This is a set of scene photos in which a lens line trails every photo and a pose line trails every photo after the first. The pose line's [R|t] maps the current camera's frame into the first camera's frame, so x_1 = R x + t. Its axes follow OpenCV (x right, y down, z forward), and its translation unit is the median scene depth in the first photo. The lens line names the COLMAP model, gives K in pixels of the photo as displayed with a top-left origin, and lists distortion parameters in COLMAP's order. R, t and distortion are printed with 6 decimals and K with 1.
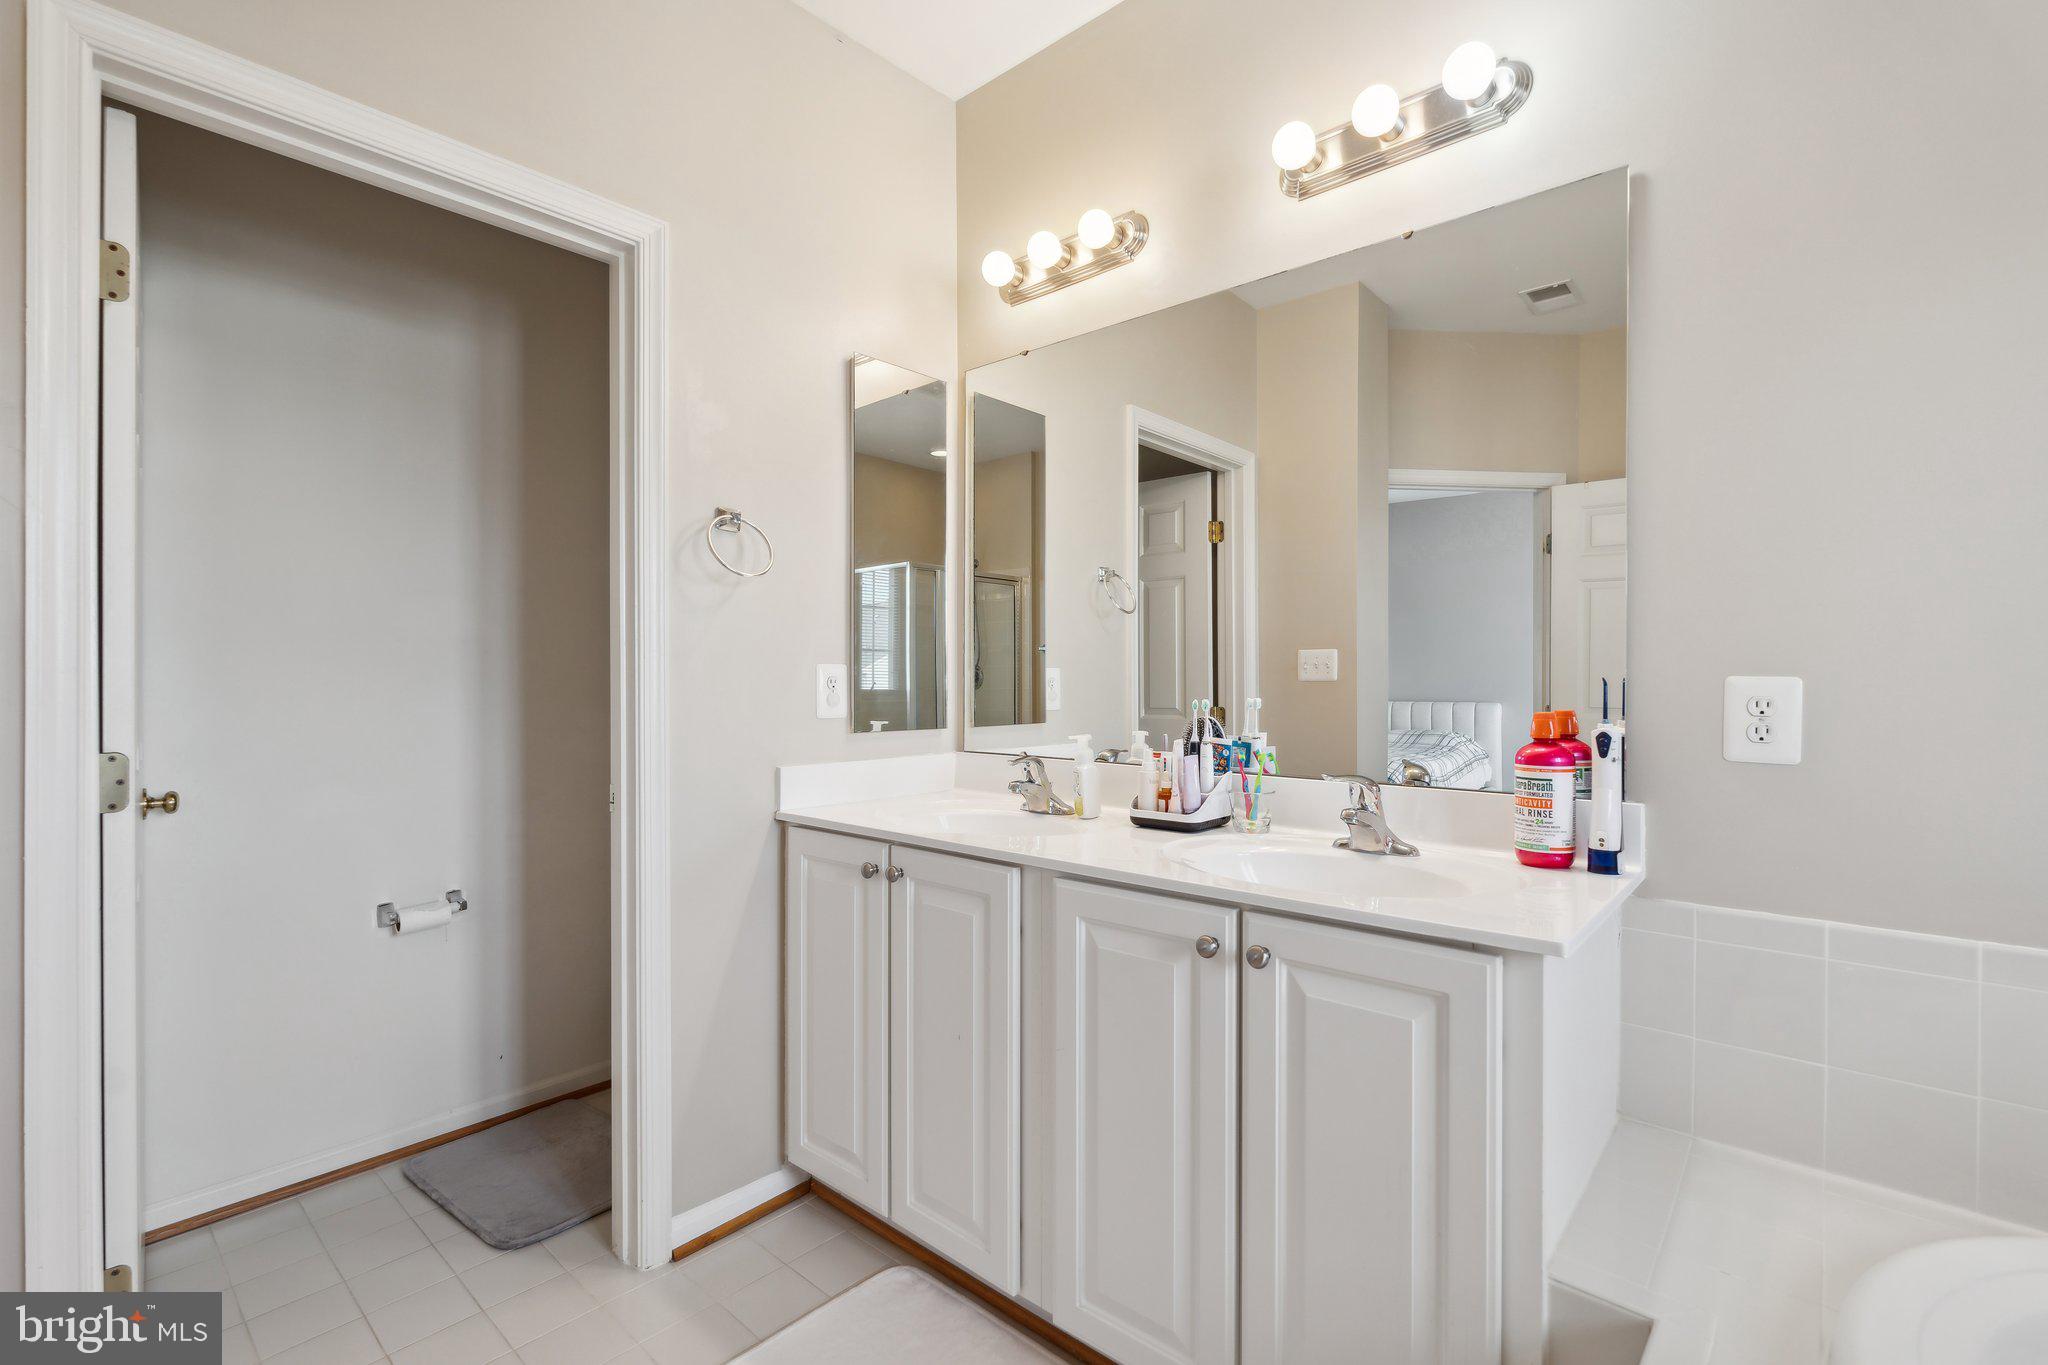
lens RADIAL K [[918.6, 0, 1023.3], [0, 918.6, 687.2], [0, 0, 1]] dist [-0.004703, -0.000488]
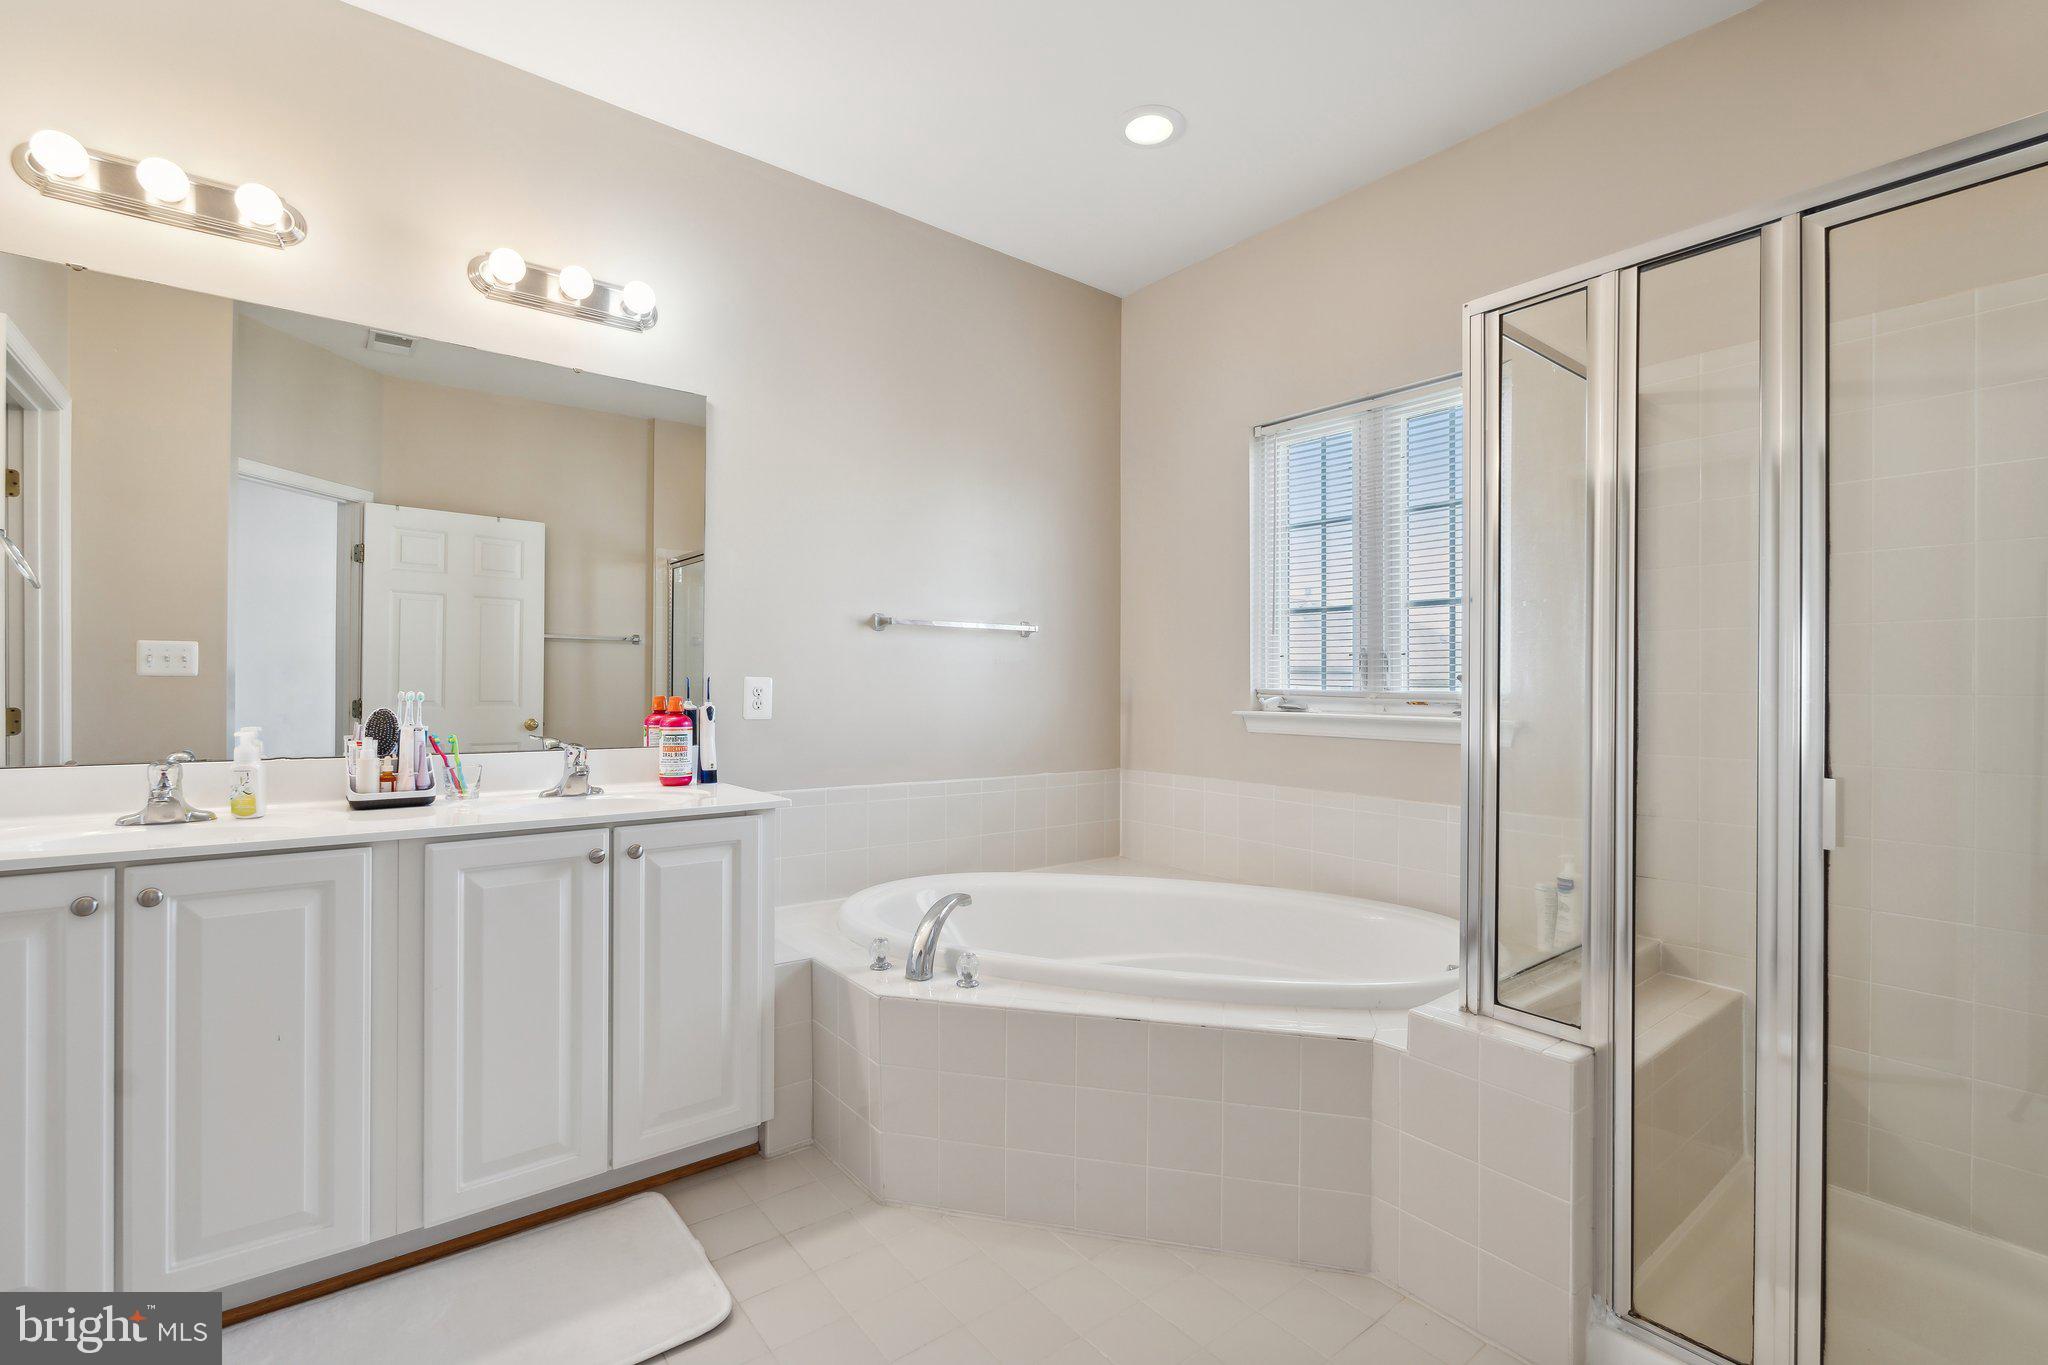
lens RADIAL K [[918.6, 0, 1019.5], [0, 918.6, 682.7], [0, 0, 1]] dist [-0.004703, -0.000488]
pose [[0.178221, 0.002239, 0.983988, -0.998564], [-0.000108, 0.999997, -0.002256, 0.005278], [-0.983991, 0.000296, 0.178221, 0.054718]]
